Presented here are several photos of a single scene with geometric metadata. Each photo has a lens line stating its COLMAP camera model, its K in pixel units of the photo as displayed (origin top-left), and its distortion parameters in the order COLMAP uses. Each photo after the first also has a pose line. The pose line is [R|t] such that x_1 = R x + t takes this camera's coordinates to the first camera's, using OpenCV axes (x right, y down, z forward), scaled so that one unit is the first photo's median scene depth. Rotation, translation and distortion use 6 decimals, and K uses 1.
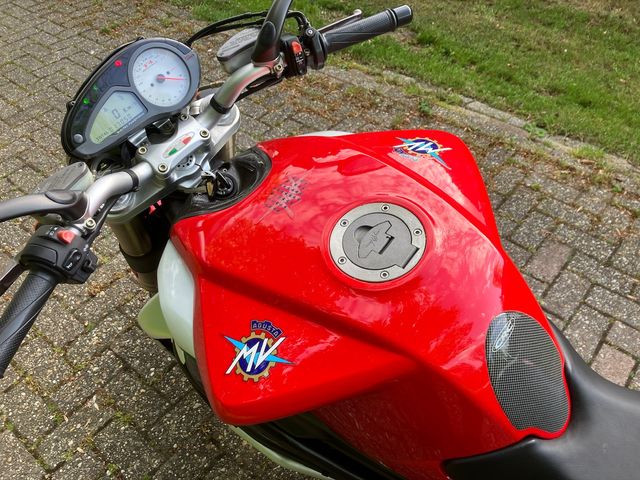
lens RADIAL K [[526.8, 0, 320.0], [0, 526.8, 240.0], [0, 0, 1]] dist [0.008869, -0.004946]
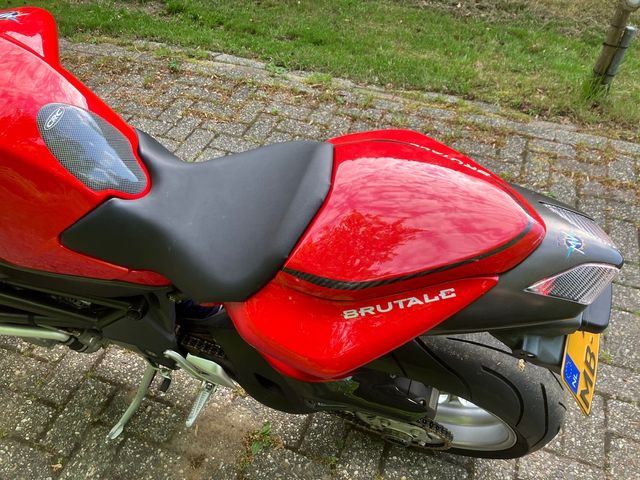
lens RADIAL K [[526.8, 0, 320.0], [0, 526.8, 240.0], [0, 0, 1]] dist [0.008869, -0.004946]
pose [[0.938874, -0.234868, 0.251700, 0.137725], [0.234044, 0.971643, 0.033652, 0.143019], [-0.252467, 0.027314, 0.967220, -0.116638]]
